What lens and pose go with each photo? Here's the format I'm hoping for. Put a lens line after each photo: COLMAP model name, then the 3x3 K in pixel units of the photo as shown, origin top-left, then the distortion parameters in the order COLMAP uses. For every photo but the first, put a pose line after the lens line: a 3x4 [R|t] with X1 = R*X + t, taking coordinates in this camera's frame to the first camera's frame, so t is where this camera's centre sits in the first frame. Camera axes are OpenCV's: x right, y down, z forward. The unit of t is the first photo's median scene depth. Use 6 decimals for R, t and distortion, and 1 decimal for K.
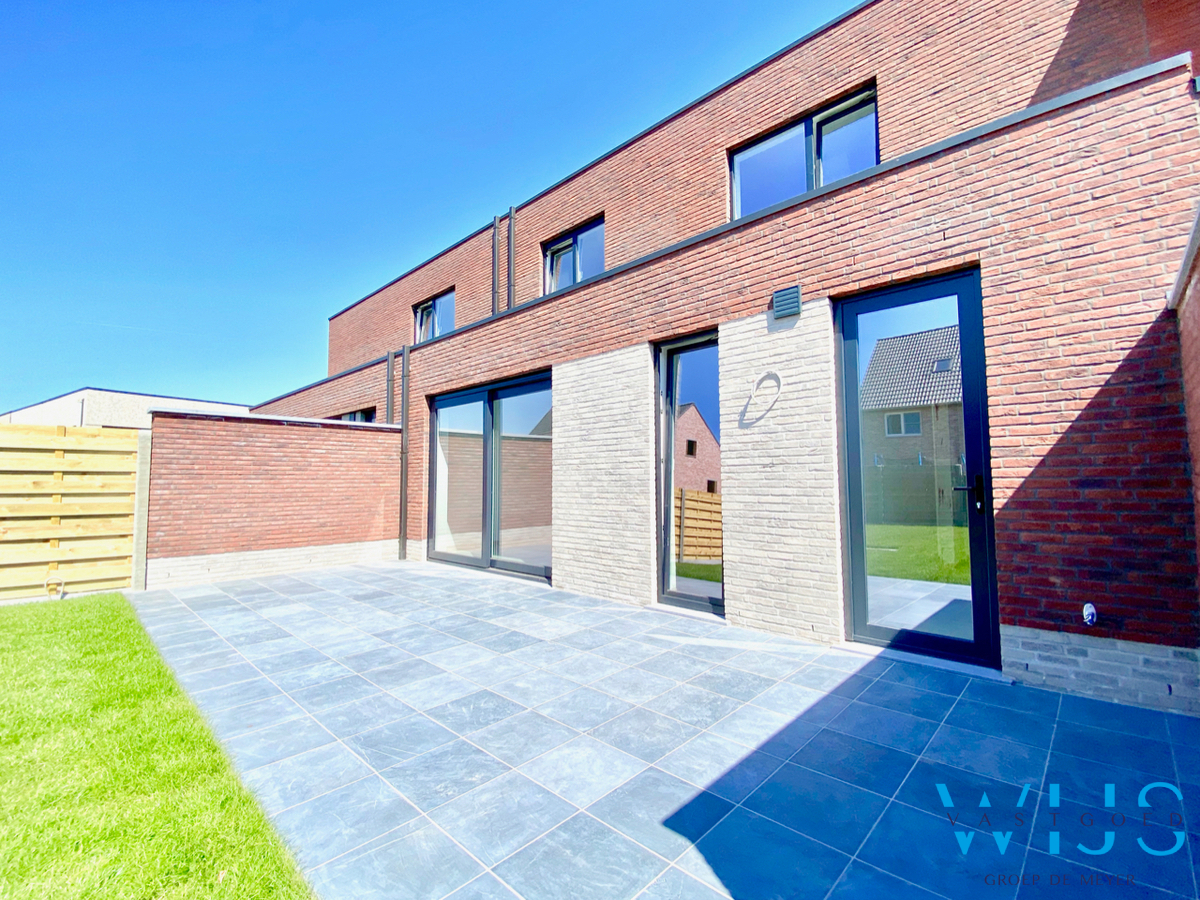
lens RADIAL K [[516.3, 0, 604.6], [0, 516.3, 448.7], [0, 0, 1]] dist [0.026822, -0.025628]
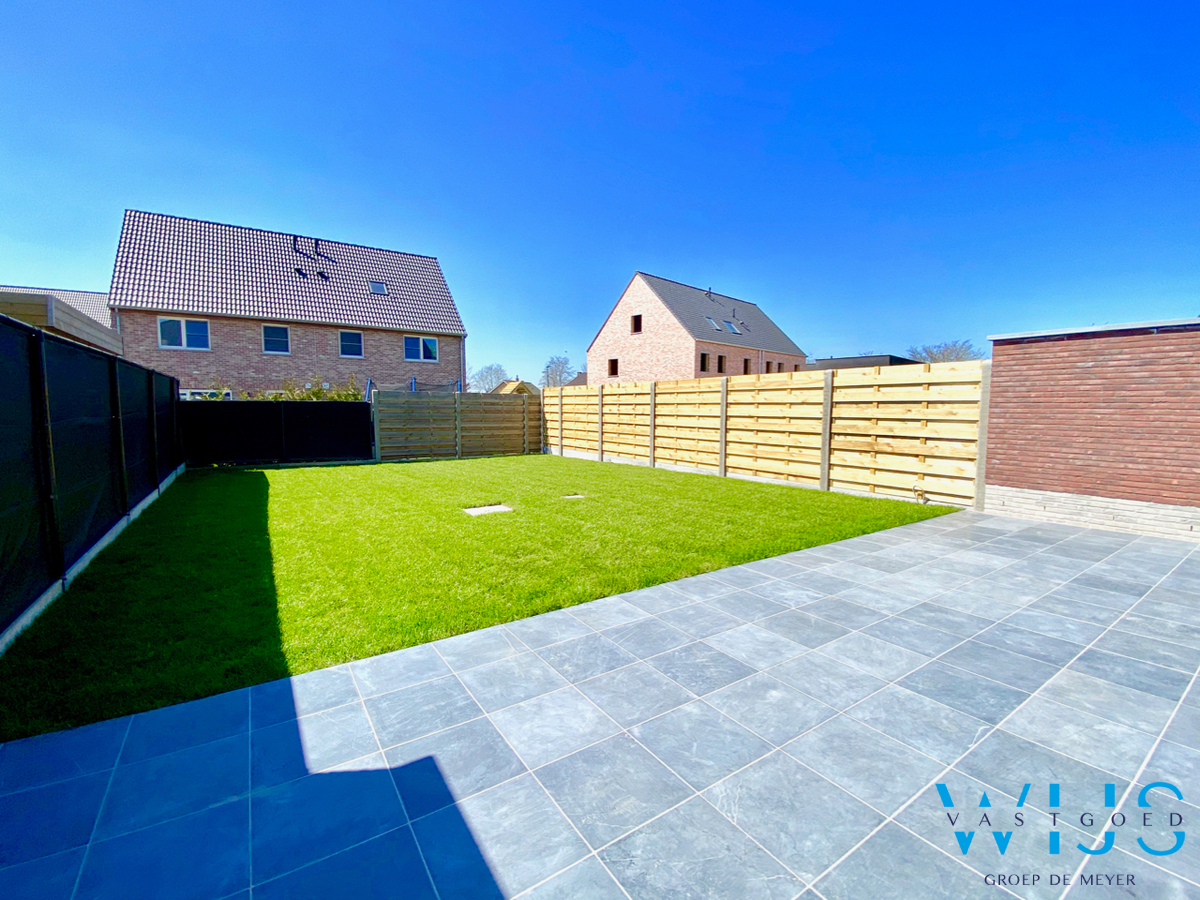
lens RADIAL K [[516.3, 0, 604.6], [0, 516.3, 448.7], [0, 0, 1]] dist [0.026822, -0.025628]
pose [[-0.208917, 0.084996, -0.974233, 0.347263], [0.061452, 0.995388, 0.073664, 0.019914], [0.976001, -0.044478, -0.213176, 0.553615]]
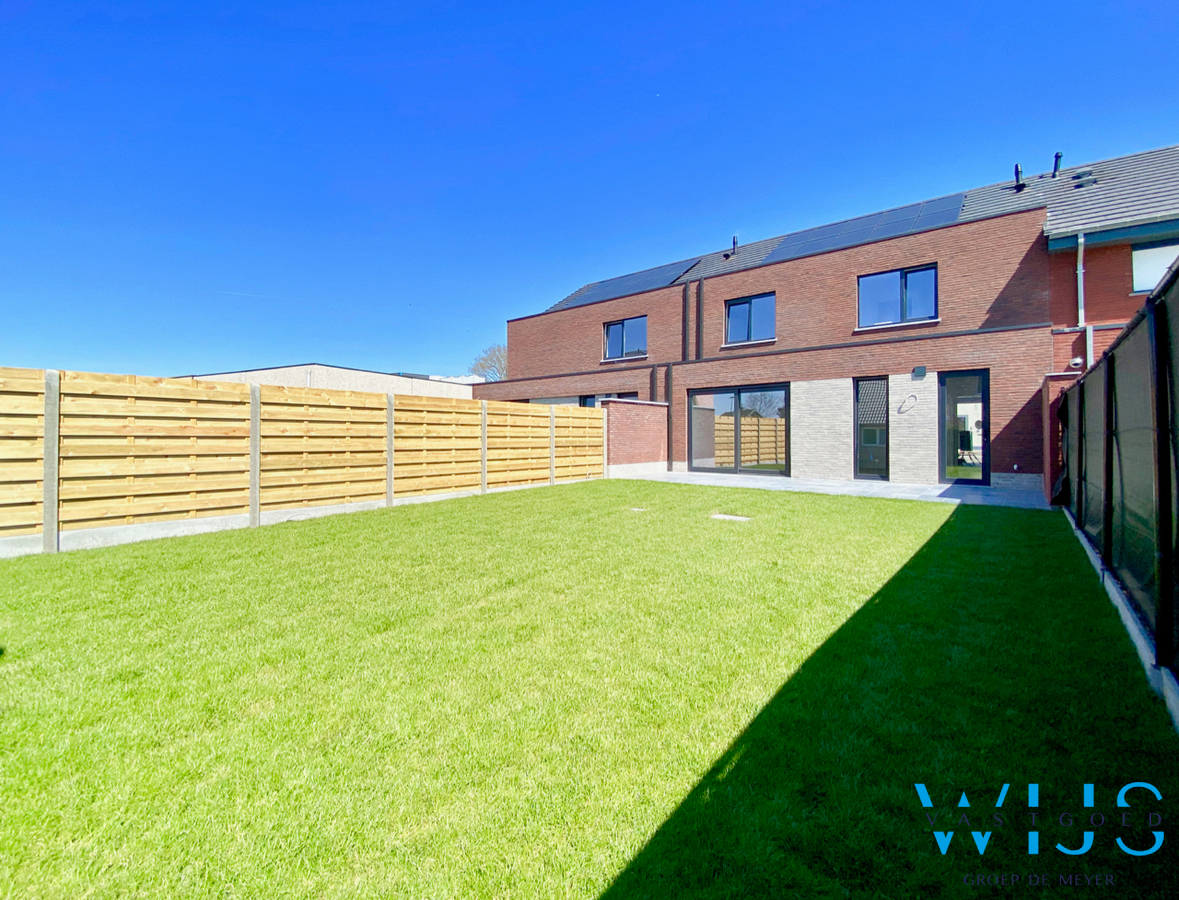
lens RADIAL K [[508.8, 0, 548.0], [0, 508.8, 430.1], [0, 0, 1]] dist [0.000903, -0.014796]
pose [[0.999903, 0.004742, -0.013096, -1.305365], [-0.003971, 0.998293, 0.058265, -0.083709], [0.013350, -0.058207, 0.998215, -1.450350]]
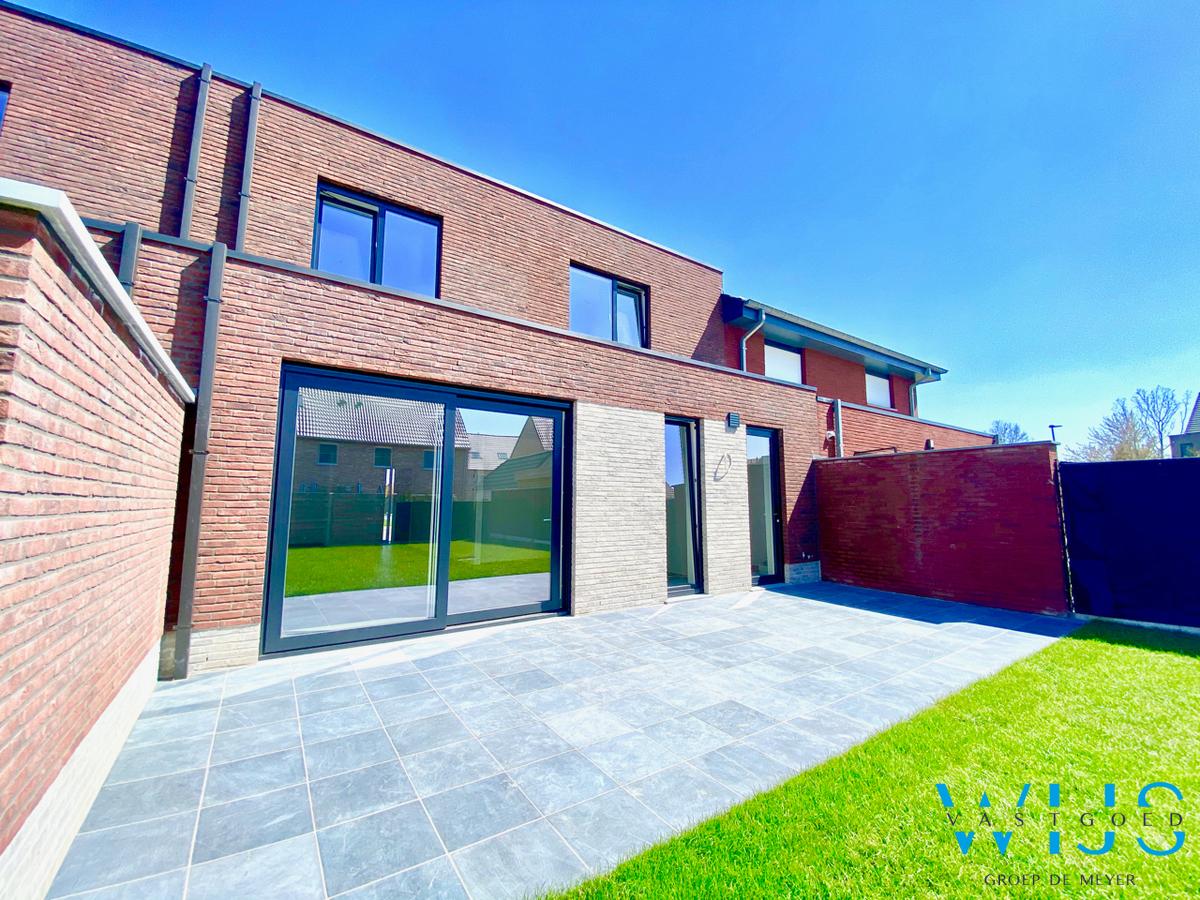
lens RADIAL K [[483.6, 0, 590.7], [0, 483.6, 437.2], [0, 0, 1]] dist [0.002393, -0.000091]
pose [[0.226337, 0.135768, 0.964541, -1.180862], [-0.071169, 0.989897, -0.122637, 0.036531], [-0.971446, -0.040888, 0.233713, 0.842558]]
